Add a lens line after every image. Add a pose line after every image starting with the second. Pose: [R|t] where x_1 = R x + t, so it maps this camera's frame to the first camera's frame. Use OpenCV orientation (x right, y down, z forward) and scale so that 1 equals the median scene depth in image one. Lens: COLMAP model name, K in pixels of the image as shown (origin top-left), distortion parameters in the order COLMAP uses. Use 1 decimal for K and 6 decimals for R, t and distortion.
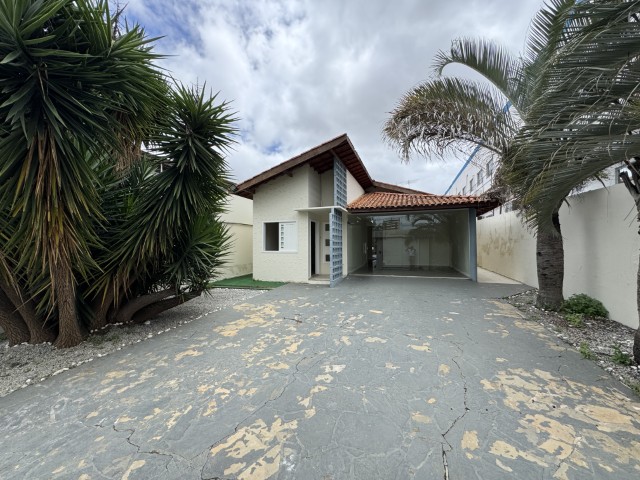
lens RADIAL K [[256.9, 0, 320.0], [0, 256.9, 240.0], [0, 0, 1]] dist [-0.000833, -0.000006]
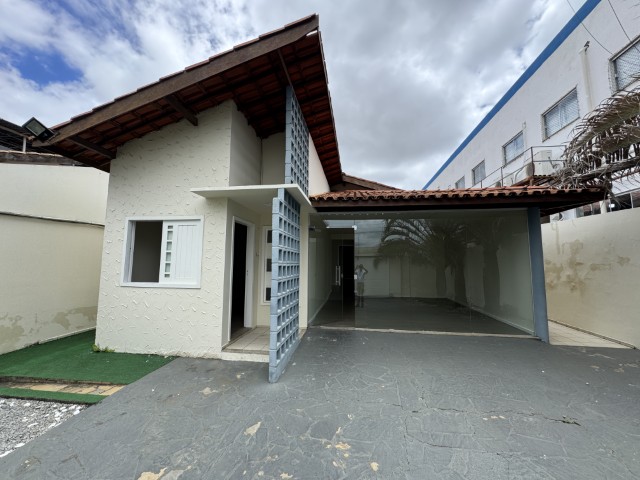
lens RADIAL K [[256.9, 0, 320.0], [0, 256.9, 240.0], [0, 0, 1]] dist [-0.000833, -0.000006]
pose [[0.979773, 0.030144, 0.197829, 0.026711], [-0.013460, 0.996278, -0.085145, 0.001922], [-0.199660, 0.080760, 0.976532, 0.495267]]
